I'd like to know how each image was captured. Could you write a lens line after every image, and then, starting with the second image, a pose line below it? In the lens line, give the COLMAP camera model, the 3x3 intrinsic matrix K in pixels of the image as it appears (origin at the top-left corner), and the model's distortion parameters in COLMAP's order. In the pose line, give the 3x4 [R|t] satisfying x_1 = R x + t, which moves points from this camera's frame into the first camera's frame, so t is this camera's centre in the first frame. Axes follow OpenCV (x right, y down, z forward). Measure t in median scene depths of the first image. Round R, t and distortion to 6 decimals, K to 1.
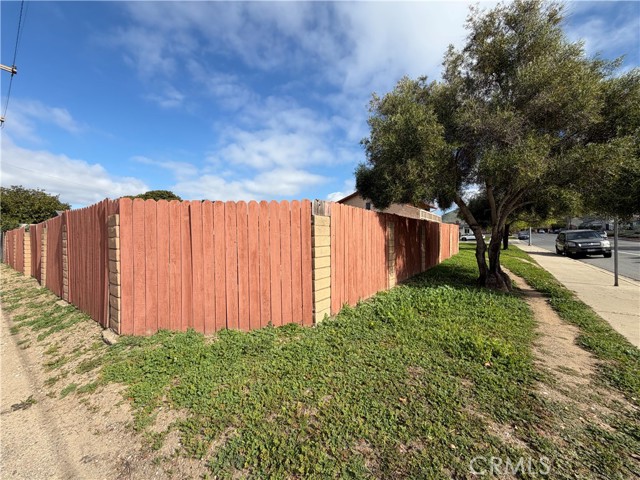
lens RADIAL K [[229.0, 0, 306.1], [0, 229.0, 243.6], [0, 0, 1]] dist [0.000205, -0.000127]
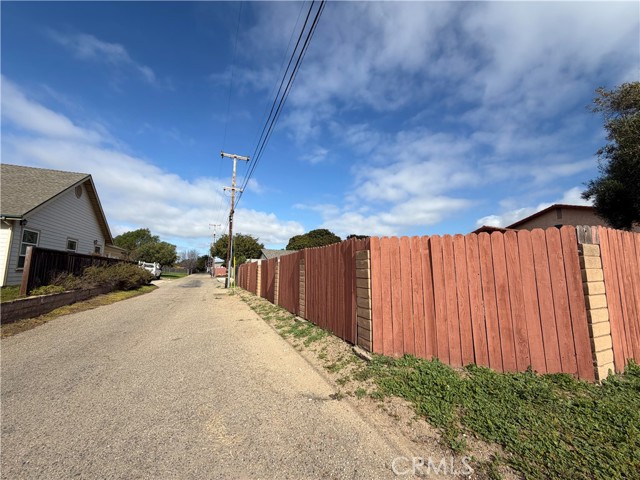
lens RADIAL K [[229.0, 0, 306.1], [0, 229.0, 243.6], [0, 0, 1]] dist [0.000205, -0.000127]
pose [[0.885278, -0.045418, -0.462839, -0.150263], [-0.019175, 0.990809, -0.133903, 0.002646], [0.464666, 0.127417, 0.876271, -0.069791]]
